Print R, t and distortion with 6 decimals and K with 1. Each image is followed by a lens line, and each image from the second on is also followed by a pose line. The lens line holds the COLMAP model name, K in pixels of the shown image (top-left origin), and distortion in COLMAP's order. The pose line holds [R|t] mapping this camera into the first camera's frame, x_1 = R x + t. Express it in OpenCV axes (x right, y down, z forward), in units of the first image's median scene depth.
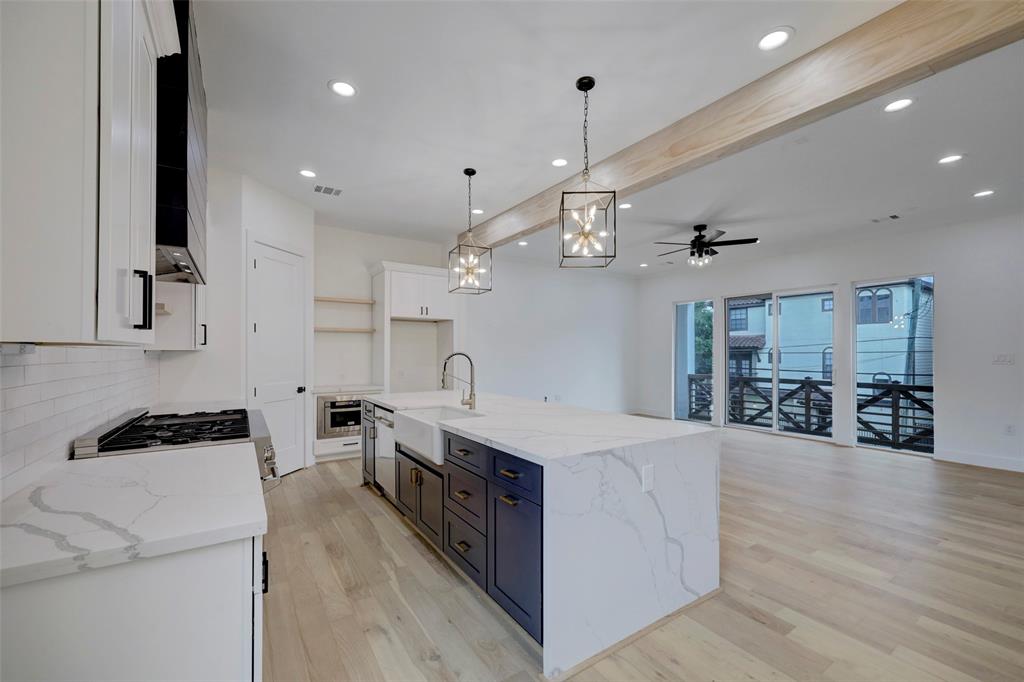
lens RADIAL K [[415.6, 0, 512.9], [0, 415.6, 351.6], [0, 0, 1]] dist [0.000197, -0.000016]
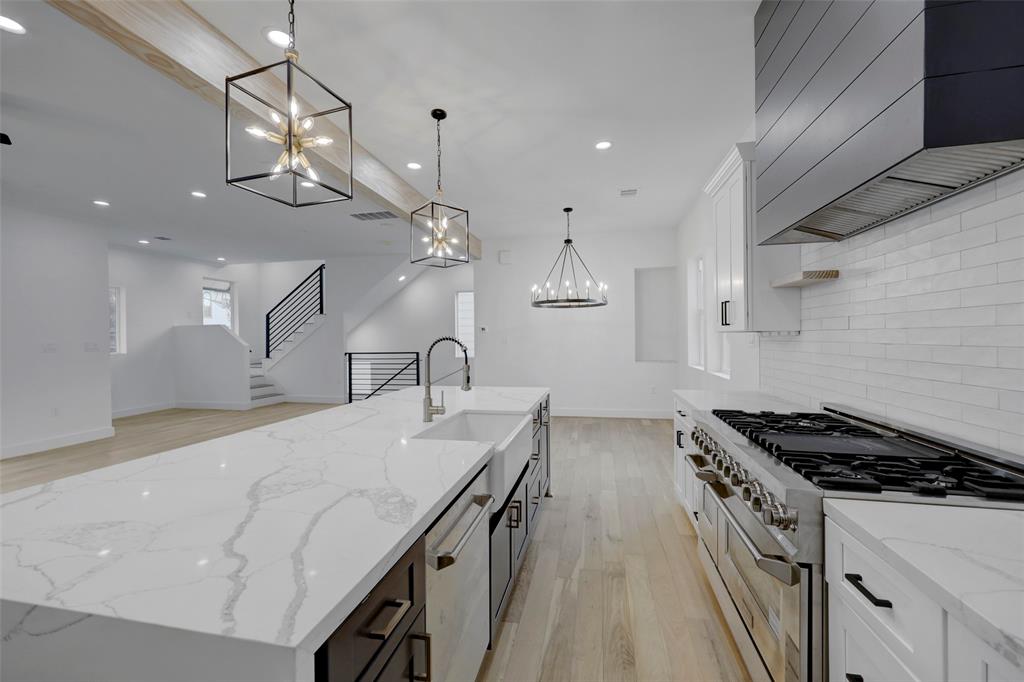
lens RADIAL K [[431.7, 0, 507.8], [0, 431.7, 338.0], [0, 0, 1]] dist [-0.001083, -0.000338]
pose [[-0.703248, 0.006921, 0.710911, -0.863267], [0.005401, 0.999976, -0.004392, 0.011919], [-0.710924, 0.000751, -0.703268, 1.763742]]
